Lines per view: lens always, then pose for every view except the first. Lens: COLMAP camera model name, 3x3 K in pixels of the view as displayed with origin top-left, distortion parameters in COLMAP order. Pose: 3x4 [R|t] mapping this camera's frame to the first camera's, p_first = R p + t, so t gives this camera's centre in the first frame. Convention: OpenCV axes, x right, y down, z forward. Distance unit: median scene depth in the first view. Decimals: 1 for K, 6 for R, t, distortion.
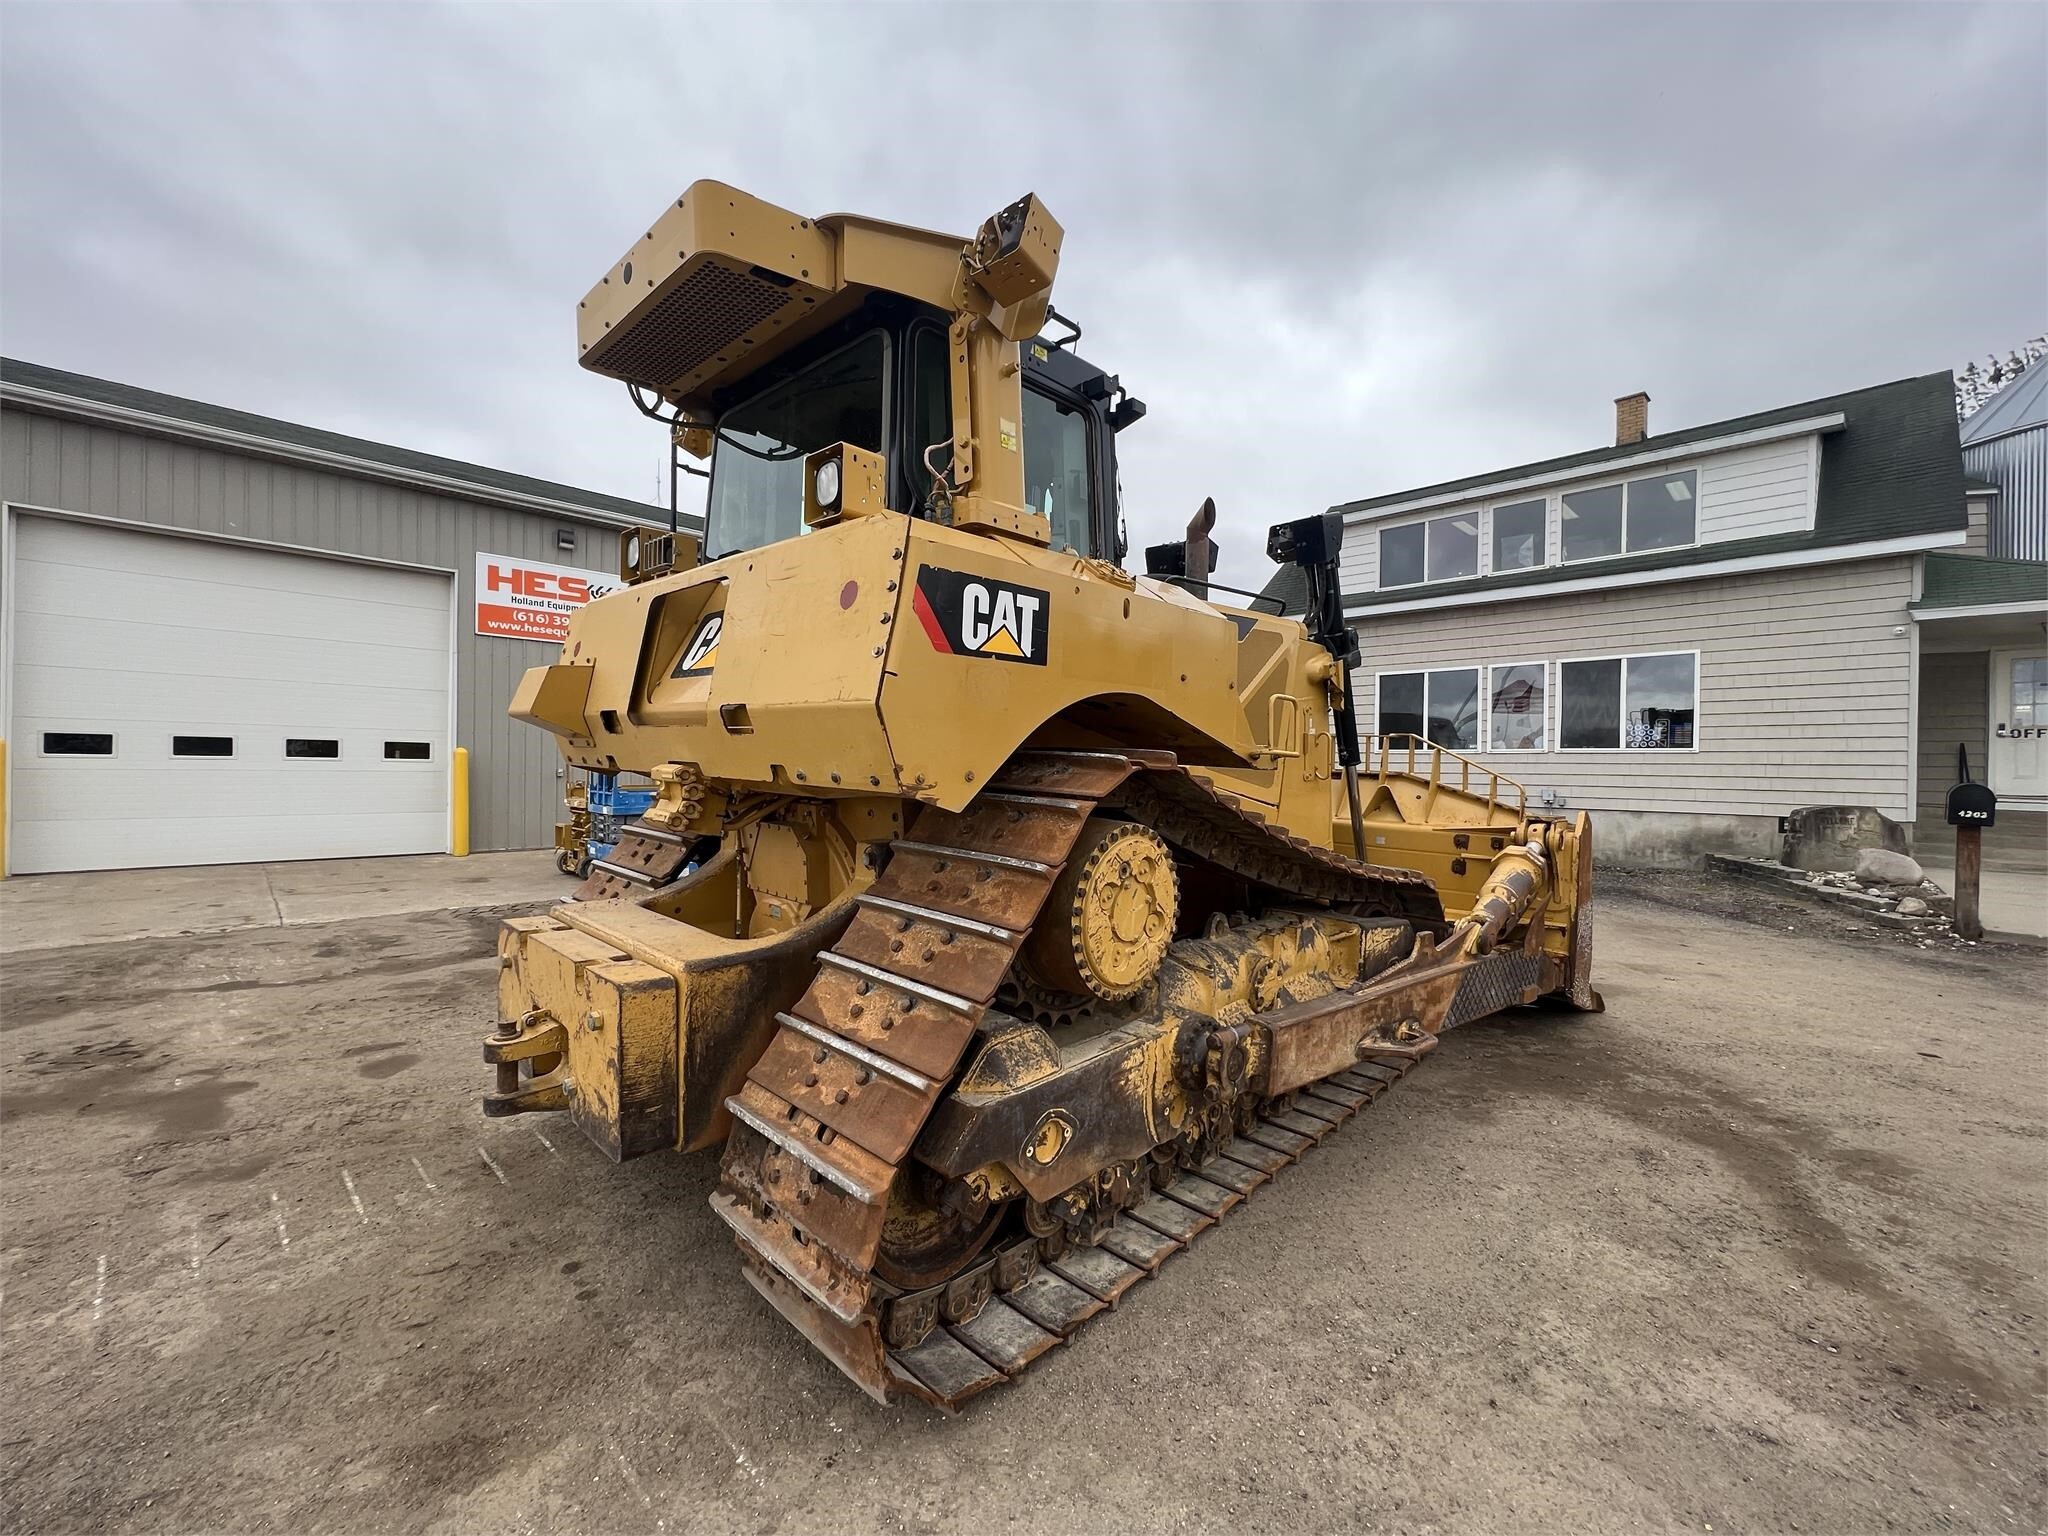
lens RADIAL K [[817.3, 0, 1024.5], [0, 817.3, 770.2], [0, 0, 1]] dist [-0.002407, 0.000251]
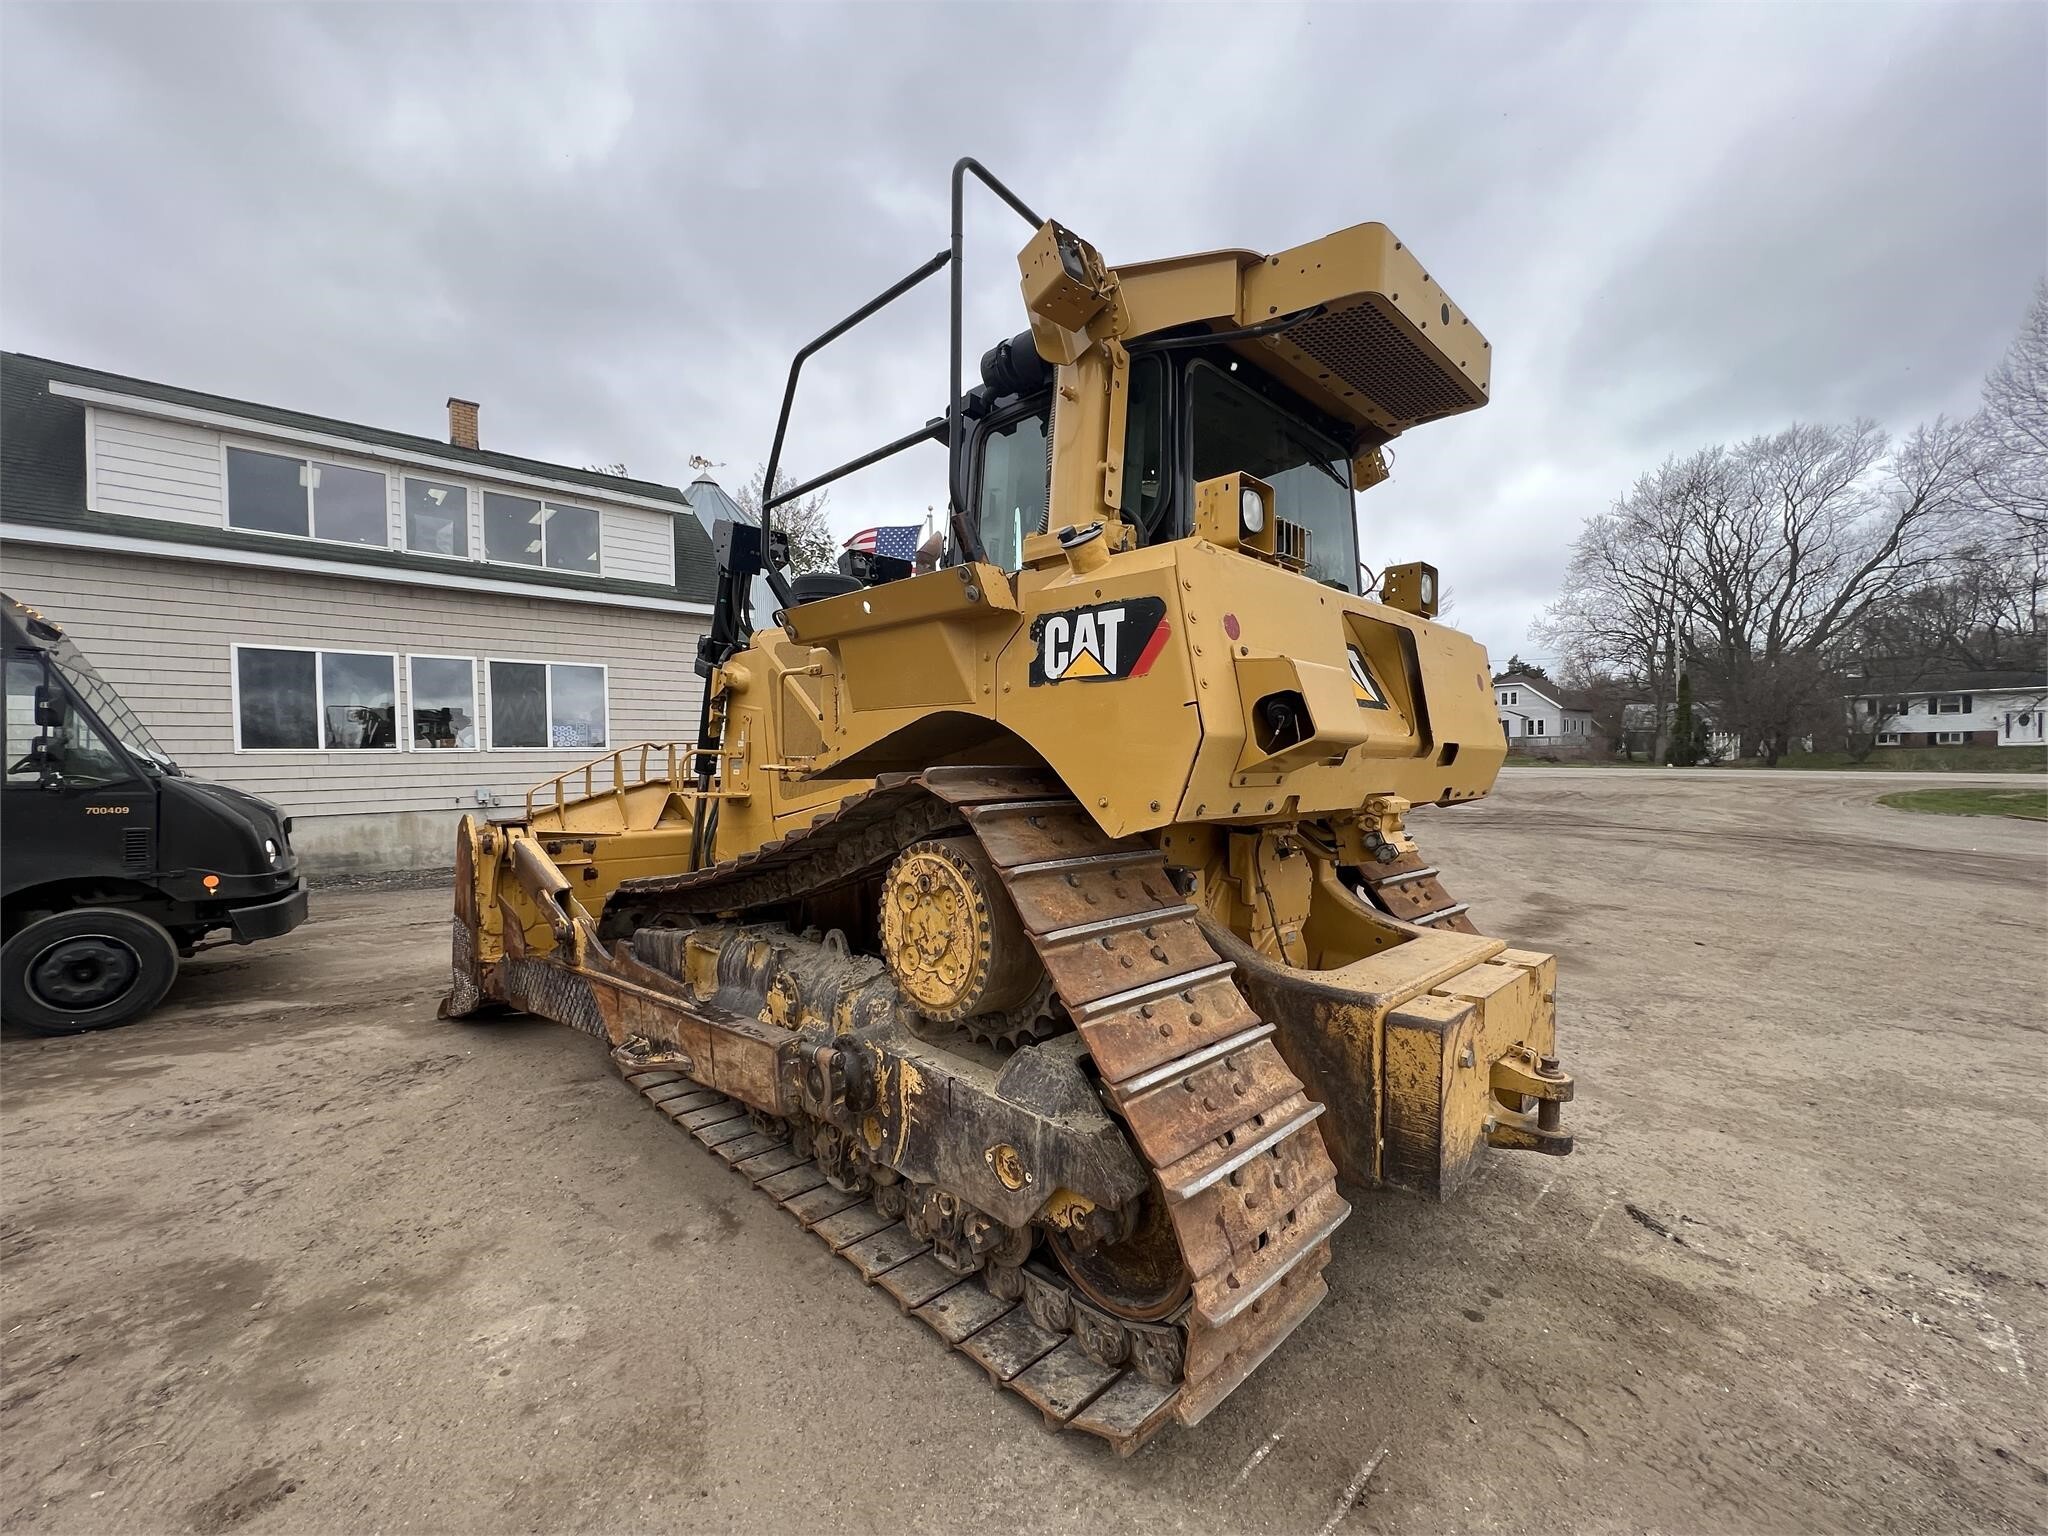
lens RADIAL K [[817.3, 0, 1035.2], [0, 817.3, 770.4], [0, 0, 1]] dist [-0.002407, 0.000251]
pose [[0.029995, -0.032357, 0.999026, -0.354795], [0.019435, 0.999306, 0.031782, -0.019806], [-0.999361, 0.018463, 0.030603, 0.344573]]
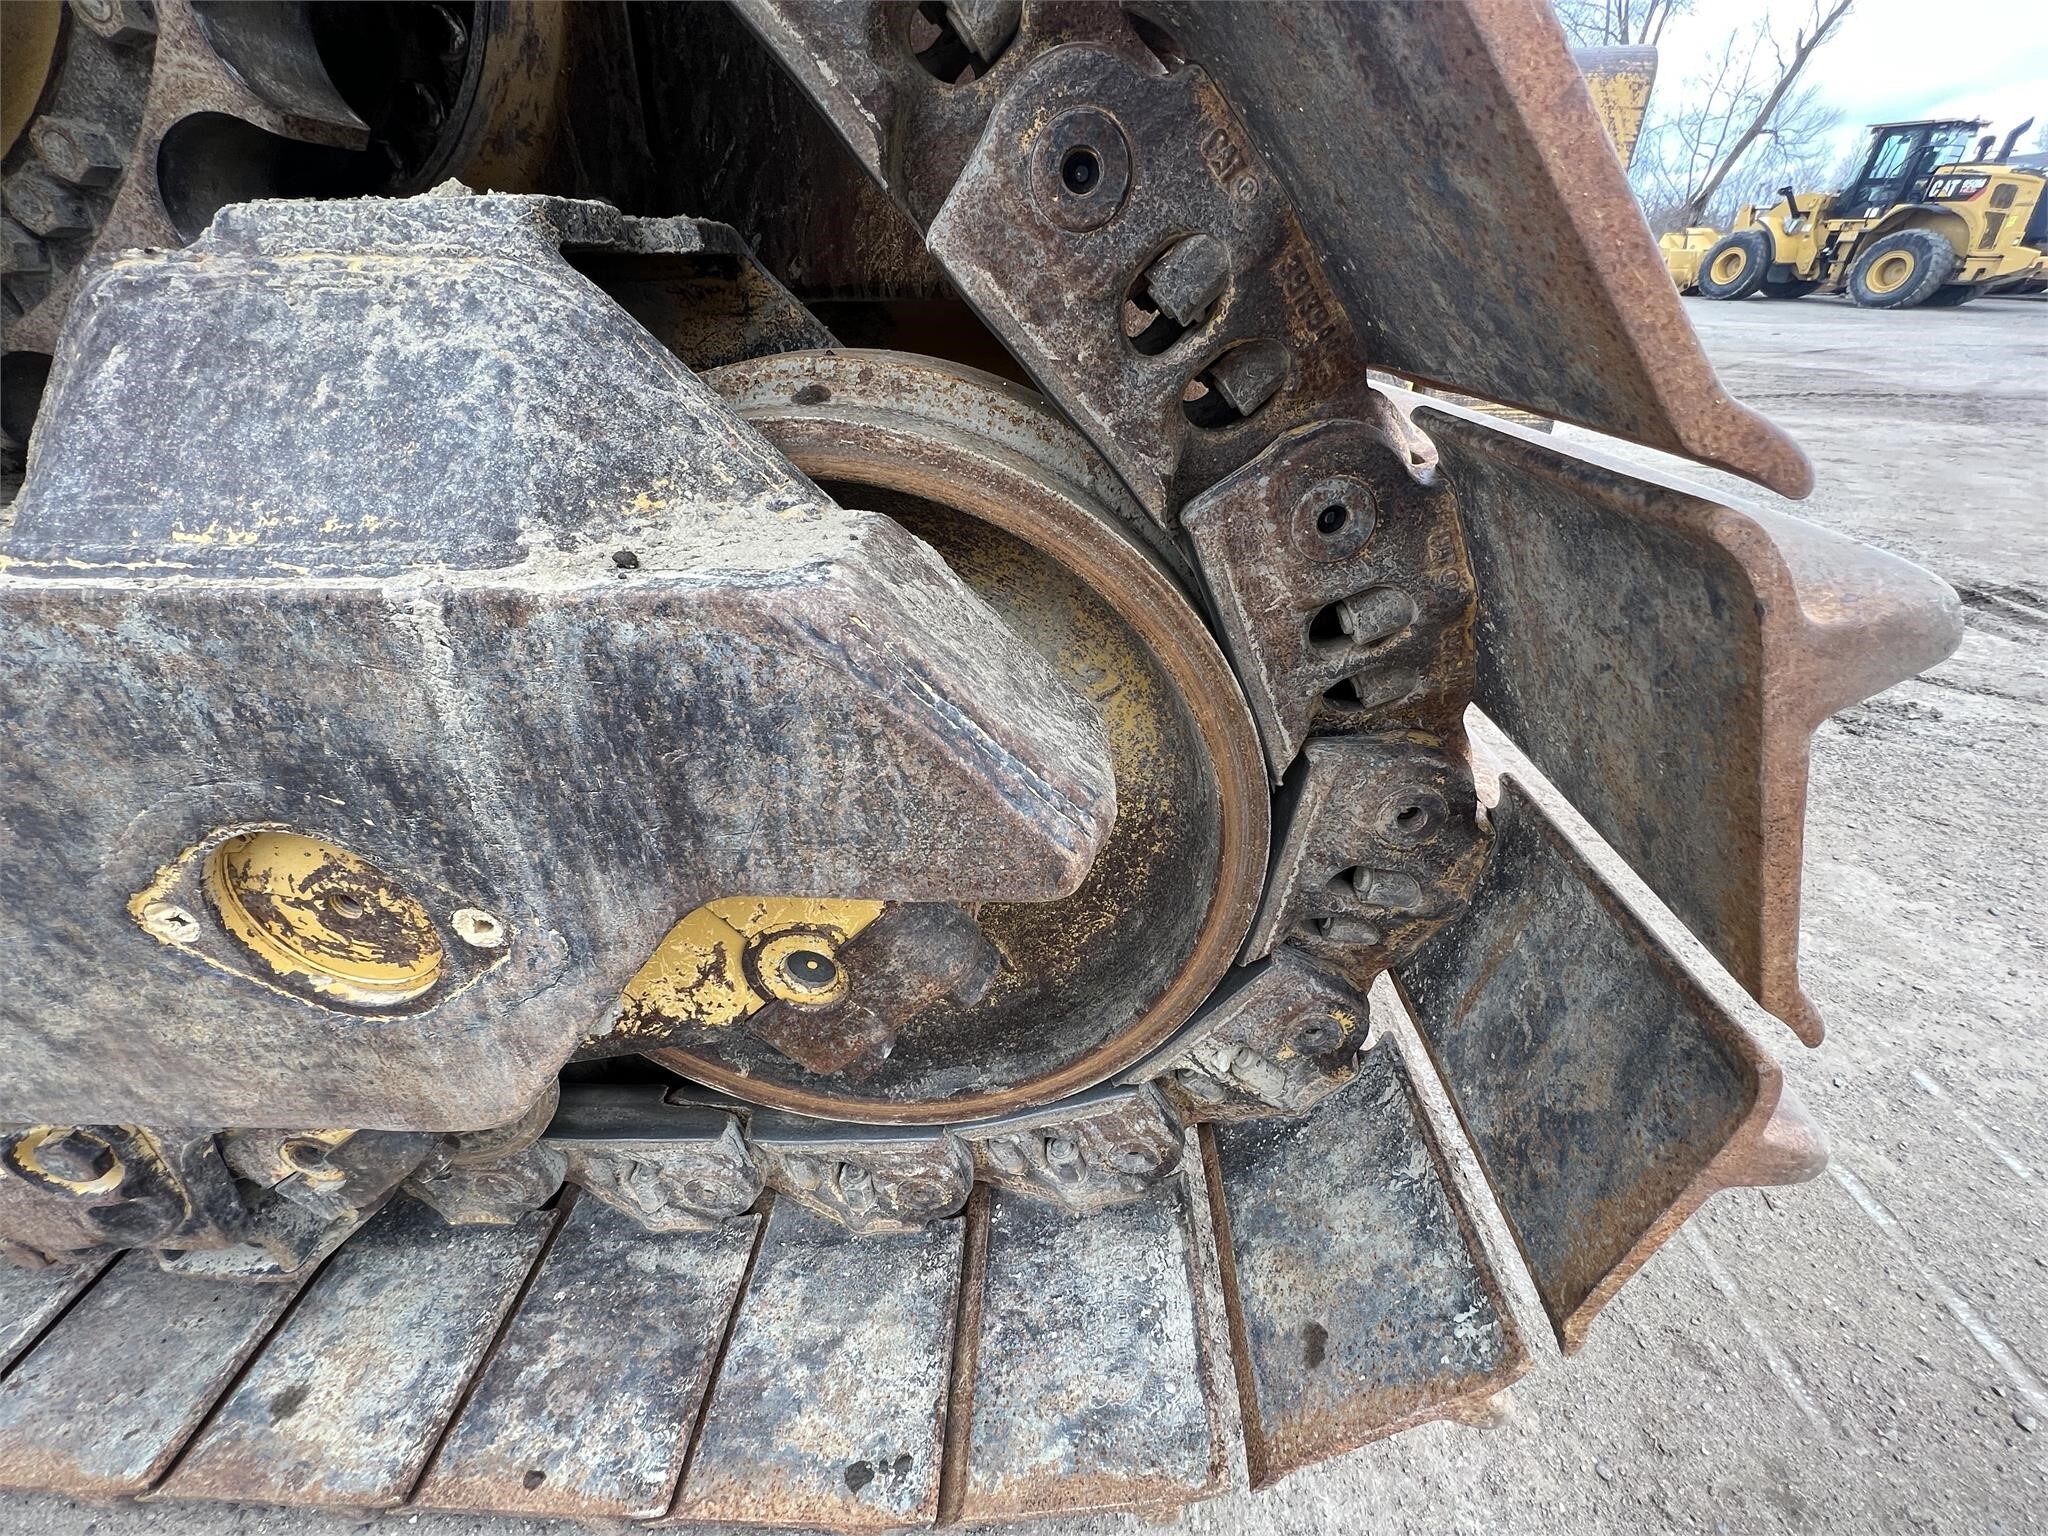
lens RADIAL K [[817.3, 0, 1028.0], [0, 817.3, 772.3], [0, 0, 1]] dist [-0.002407, 0.000251]
pose [[-0.656547, -0.394203, 0.643079, -0.197360], [0.020287, 0.843030, 0.537484, 0.060006], [-0.754013, 0.365930, -0.545491, 0.352858]]
